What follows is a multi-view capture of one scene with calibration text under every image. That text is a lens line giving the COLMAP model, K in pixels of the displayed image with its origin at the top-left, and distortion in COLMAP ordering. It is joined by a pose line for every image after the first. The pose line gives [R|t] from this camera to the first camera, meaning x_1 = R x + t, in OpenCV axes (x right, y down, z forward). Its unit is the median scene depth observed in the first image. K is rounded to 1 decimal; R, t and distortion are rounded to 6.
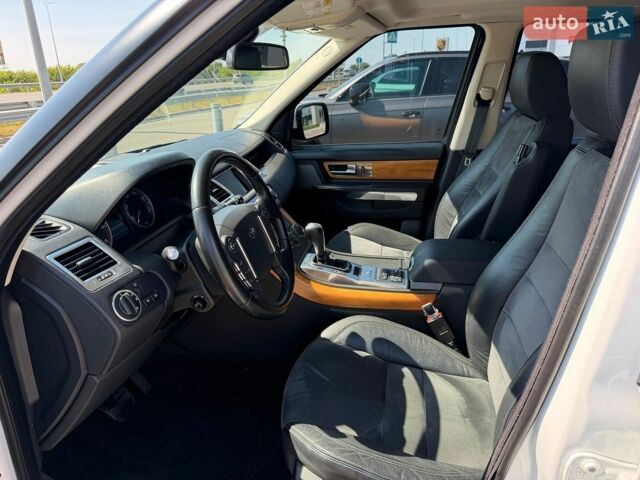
lens RADIAL K [[459.3, 0, 322.8], [0, 459.3, 239.9], [0, 0, 1]] dist [0.052363, -0.023435]
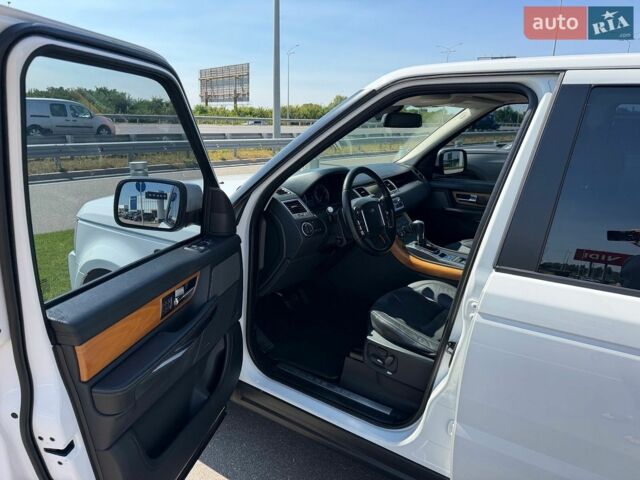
lens RADIAL K [[502.1, 0, 318.0], [0, 502.1, 237.6], [0, 0, 1]] dist [-0.005803, -0.003116]
pose [[0.908978, 0.147496, -0.389878, 0.378461], [-0.187773, 0.979920, -0.067066, 0.222077], [0.372157, 0.134170, 0.918421, -0.787619]]
